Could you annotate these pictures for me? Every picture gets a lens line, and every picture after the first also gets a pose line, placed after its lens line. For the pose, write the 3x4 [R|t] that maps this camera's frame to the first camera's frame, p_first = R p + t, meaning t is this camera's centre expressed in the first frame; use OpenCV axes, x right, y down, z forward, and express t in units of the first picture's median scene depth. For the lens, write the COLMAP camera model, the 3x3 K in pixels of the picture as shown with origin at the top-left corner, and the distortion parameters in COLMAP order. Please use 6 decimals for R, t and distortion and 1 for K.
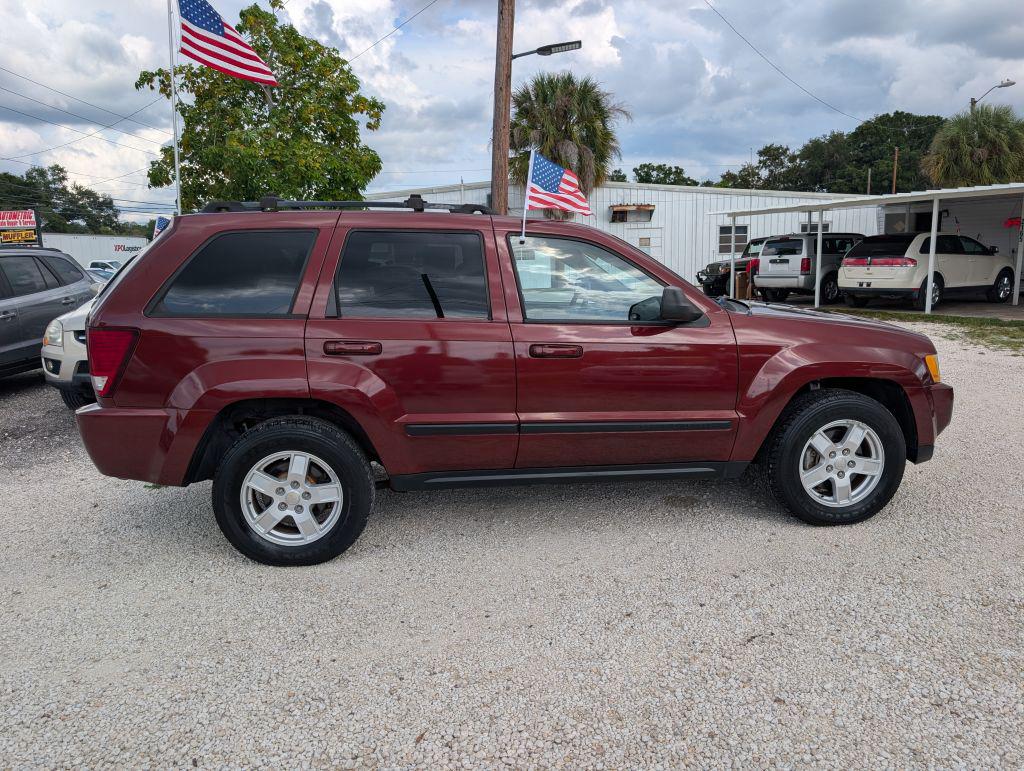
lens RADIAL K [[790.7, 0, 512.0], [0, 790.7, 385.5], [0, 0, 1]] dist [-0.001989, -0.021788]
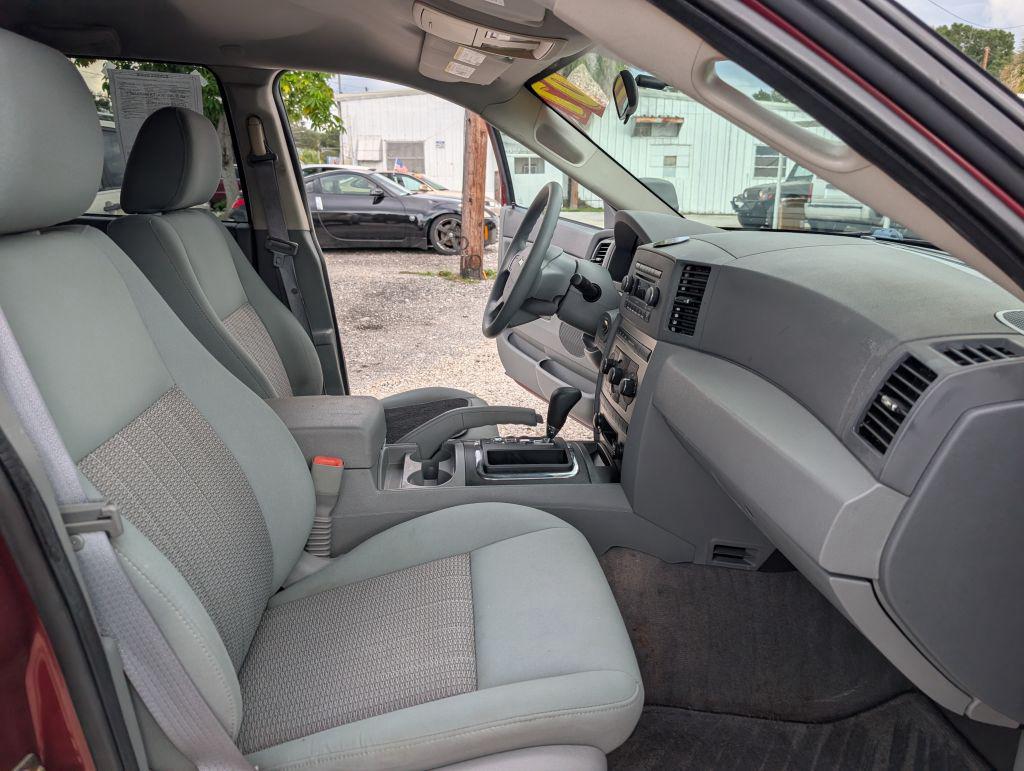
lens RADIAL K [[749.1, 0, 513.7], [0, 749.1, 403.2], [0, 0, 1]] dist [0.007330, -0.006307]
pose [[0.999243, 0.037993, -0.008385, 0.013095], [-0.036585, 0.990868, 0.129780, -0.018342], [0.013239, -0.129374, 0.991507, 0.153963]]
